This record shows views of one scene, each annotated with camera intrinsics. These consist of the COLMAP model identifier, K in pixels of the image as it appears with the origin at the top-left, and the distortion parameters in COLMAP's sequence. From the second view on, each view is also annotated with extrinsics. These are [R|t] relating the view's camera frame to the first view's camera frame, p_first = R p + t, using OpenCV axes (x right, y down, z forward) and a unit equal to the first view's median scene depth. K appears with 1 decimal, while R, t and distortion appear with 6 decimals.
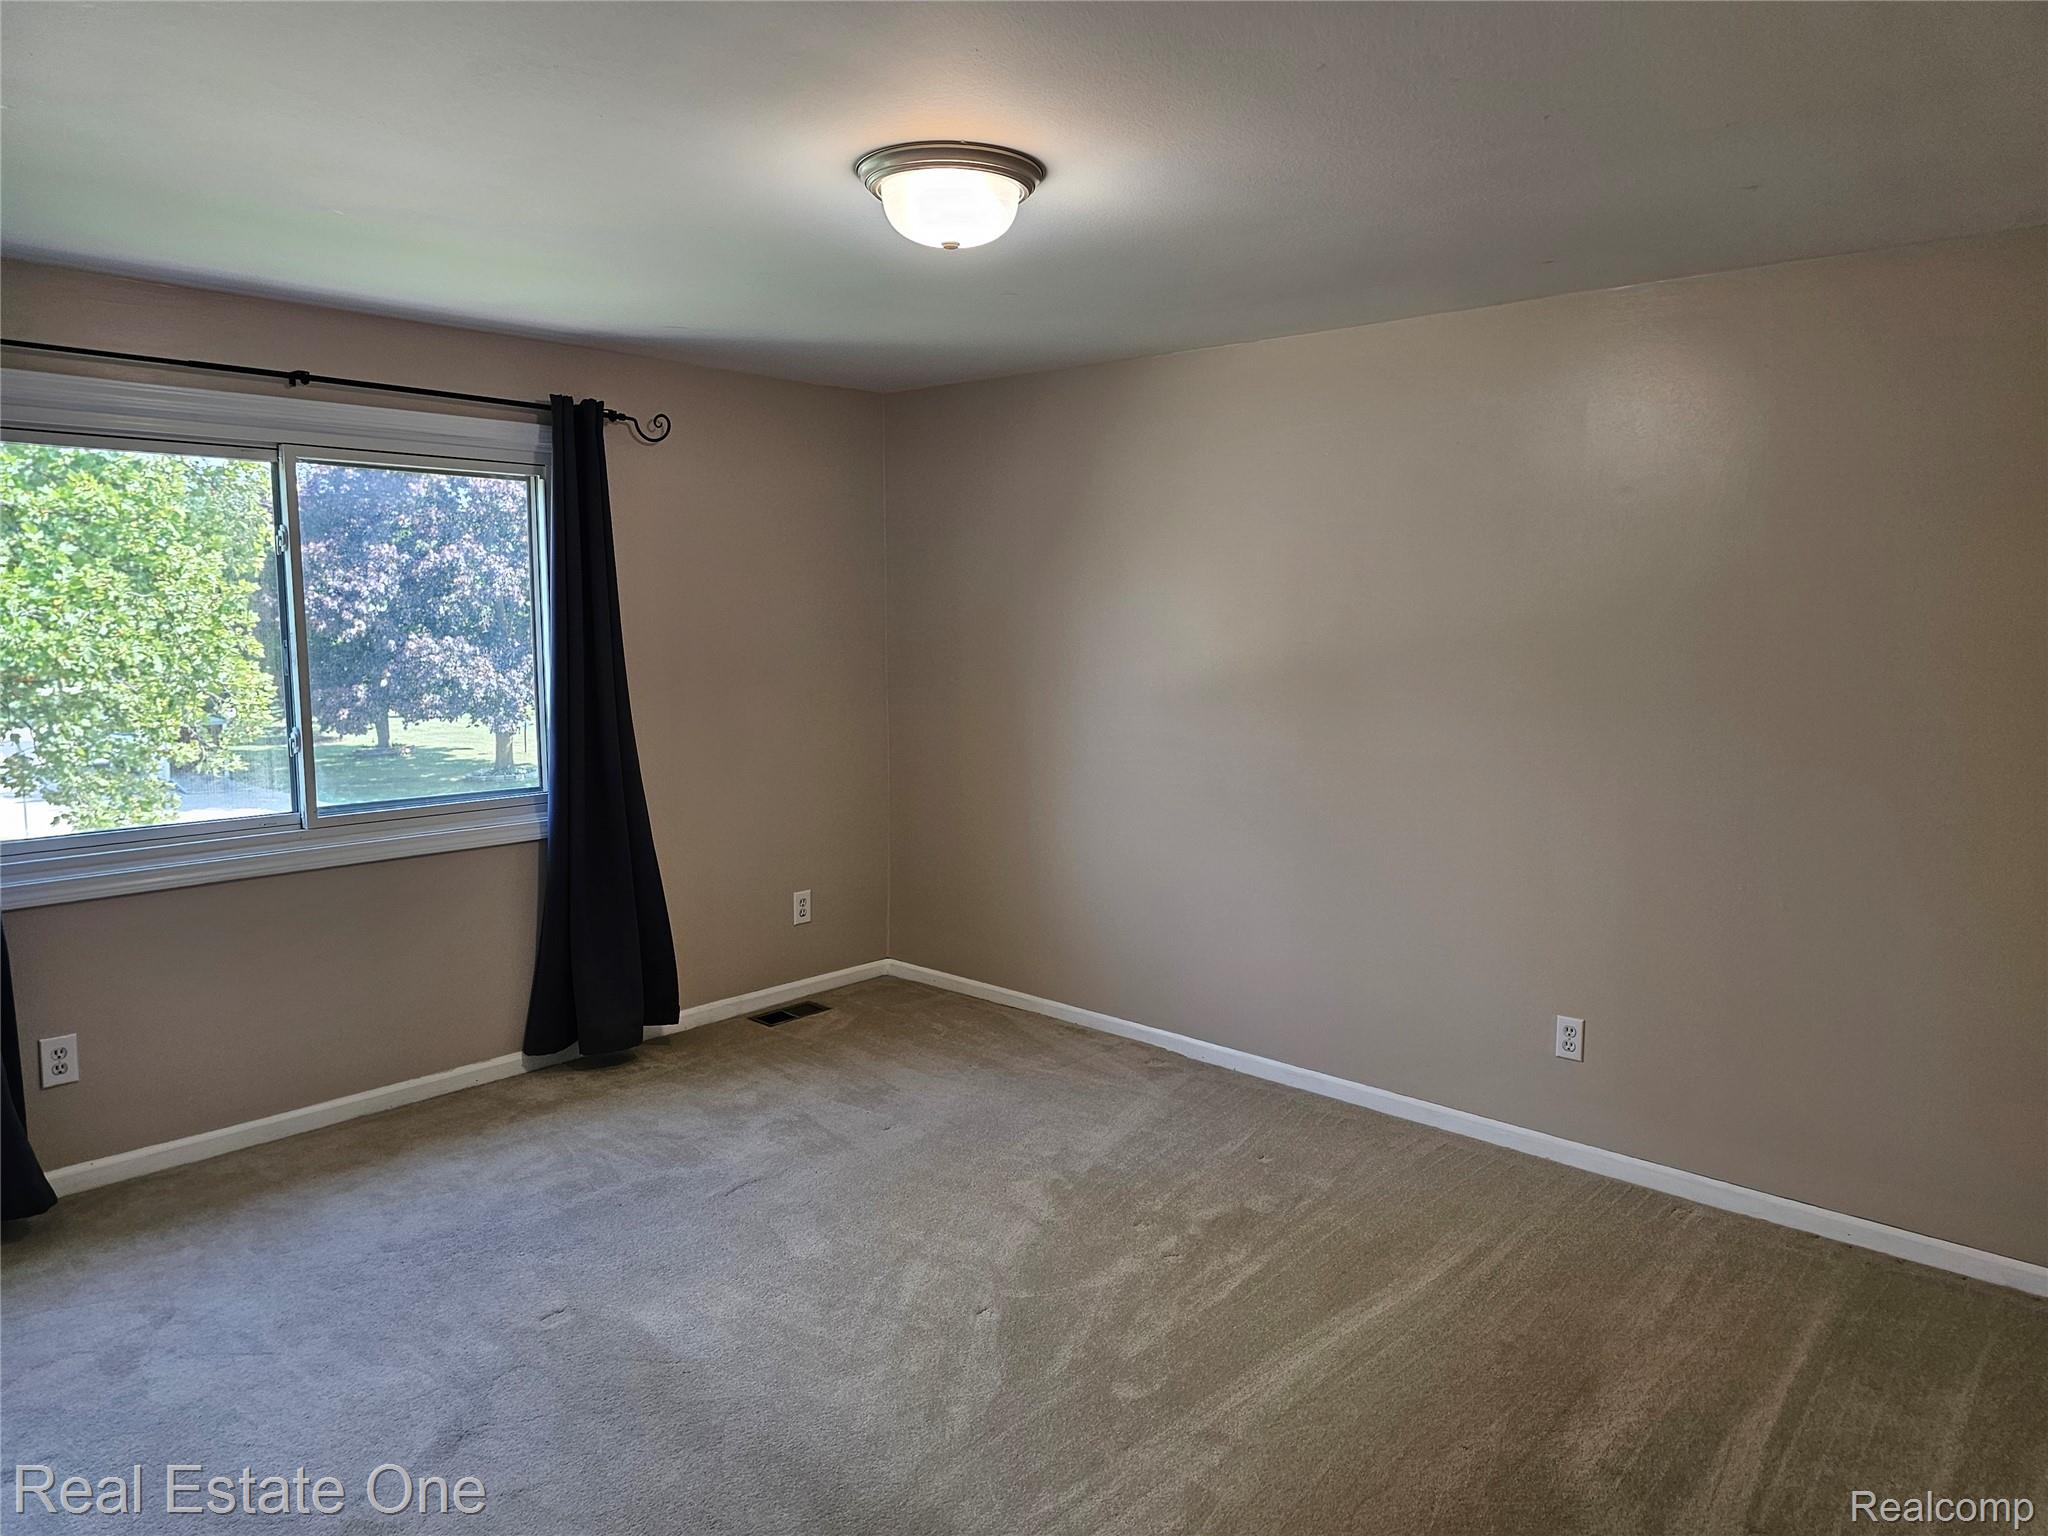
lens RADIAL K [[1375.0, 0, 1020.7], [0, 1375.0, 763.3], [0, 0, 1]] dist [0.036377, -0.017116]
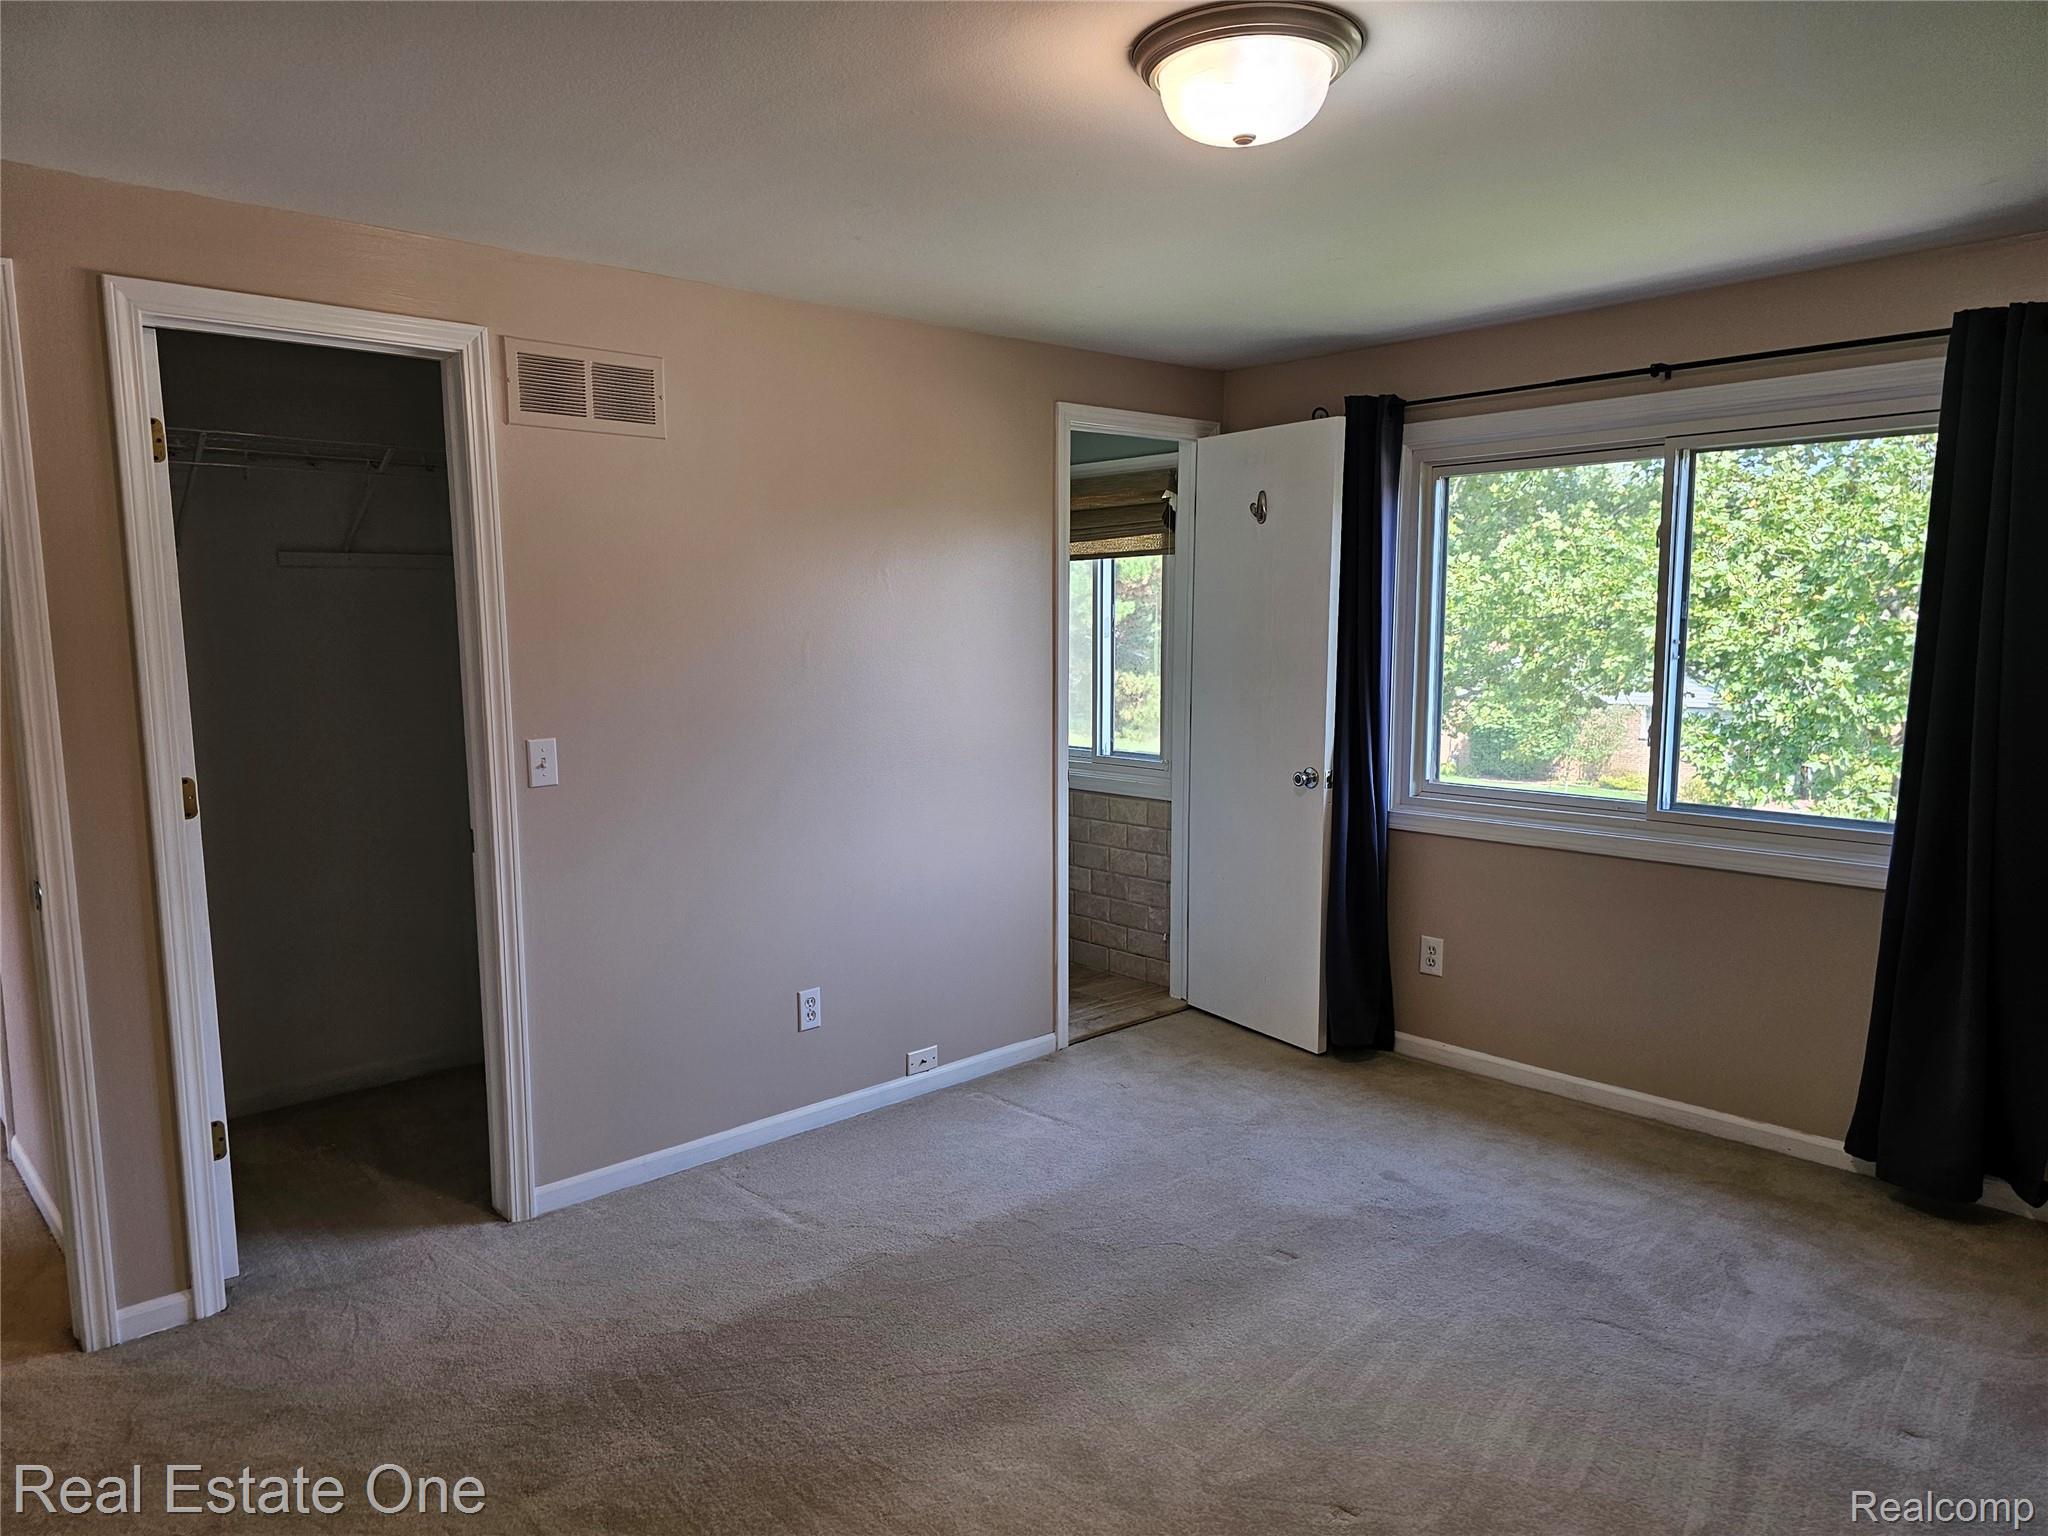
lens RADIAL K [[1375.0, 0, 1028.6], [0, 1375.0, 769.8], [0, 0, 1]] dist [0.036377, -0.017116]
pose [[-0.087550, 0.103171, -0.990803, 0.516888], [-0.110125, 0.987523, 0.112560, -0.051912], [0.990054, 0.118967, -0.075096, 0.618931]]
